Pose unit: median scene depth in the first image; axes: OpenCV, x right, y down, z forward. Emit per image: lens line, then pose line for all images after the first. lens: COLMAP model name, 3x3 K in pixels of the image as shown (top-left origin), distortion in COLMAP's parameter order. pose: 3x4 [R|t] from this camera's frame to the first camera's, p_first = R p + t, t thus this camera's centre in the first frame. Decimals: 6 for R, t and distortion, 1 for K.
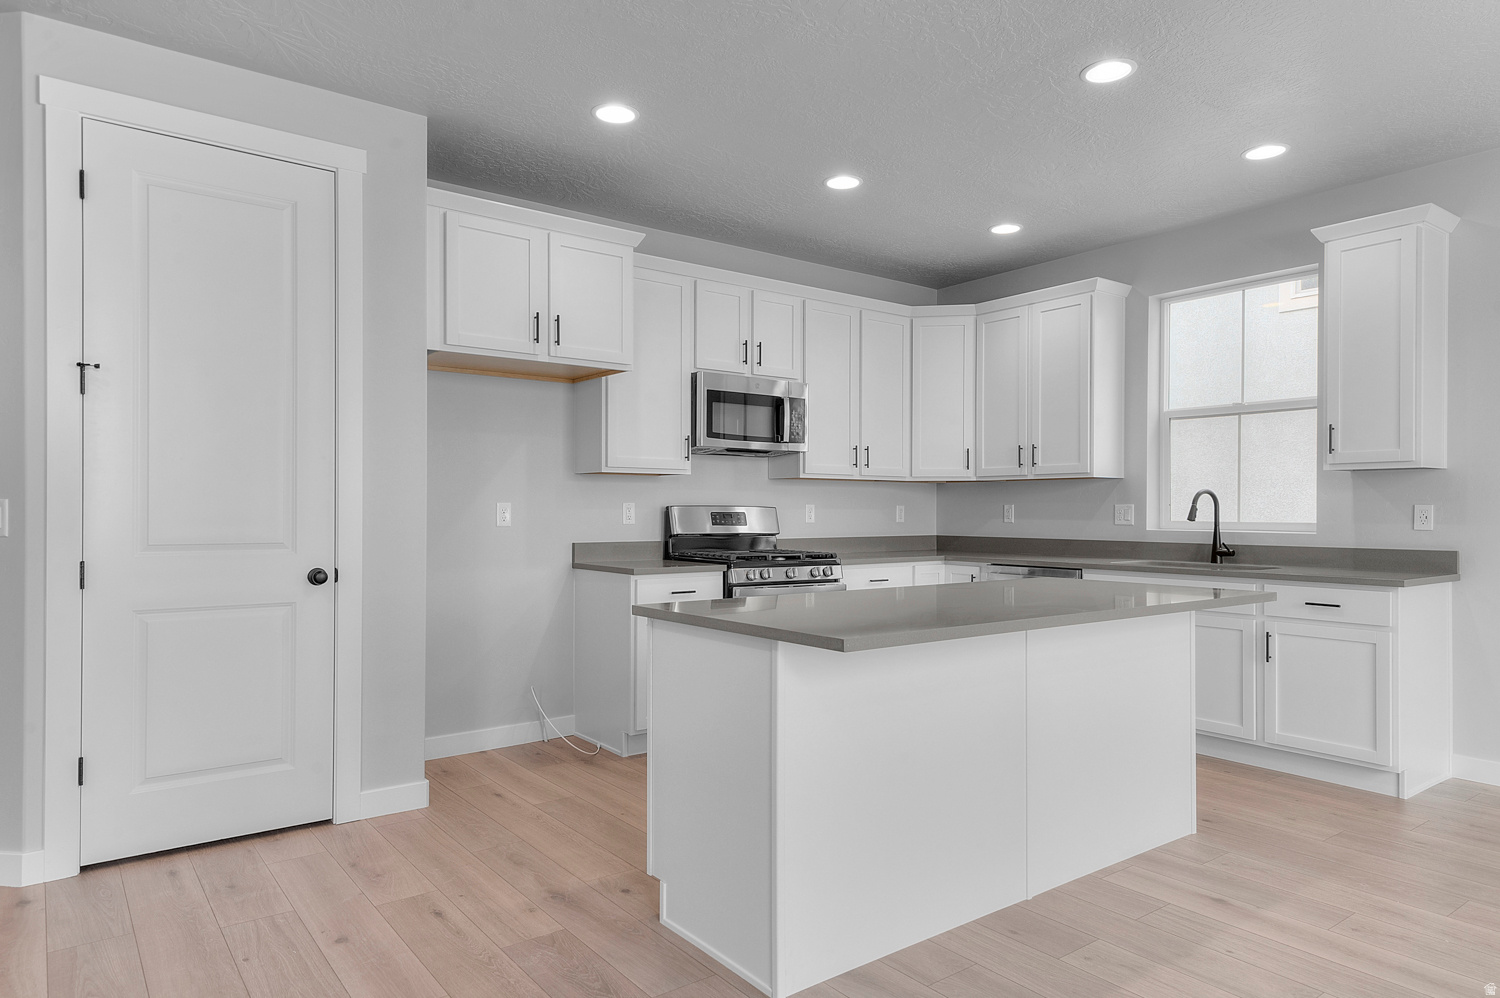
lens RADIAL K [[898.8, 0, 750.0], [0, 898.8, 499.0], [0, 0, 1]] dist [0.002567, 0.000807]
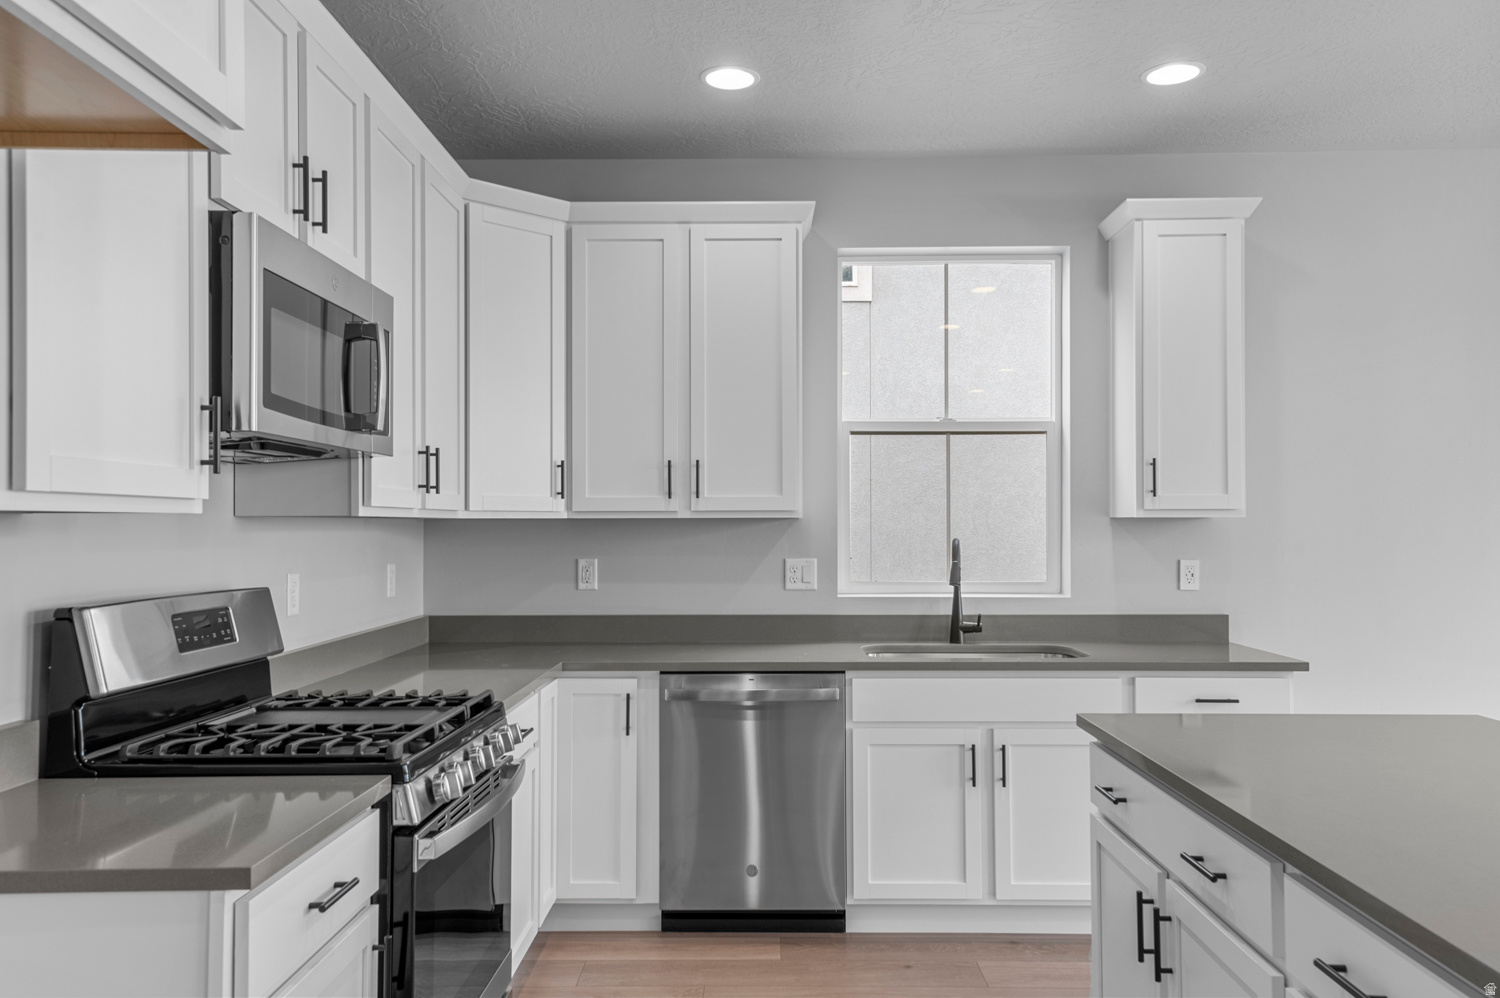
lens RADIAL K [[1105.4, 0, 752.5], [0, 1105.4, 518.2], [0, 0, 1]] dist [-0.001210, -0.001979]
pose [[0.609923, 0.001758, 0.792459, -0.256395], [-0.005615, 0.999982, 0.002103, -0.026343], [-0.792441, -0.005733, 0.609922, 0.566976]]
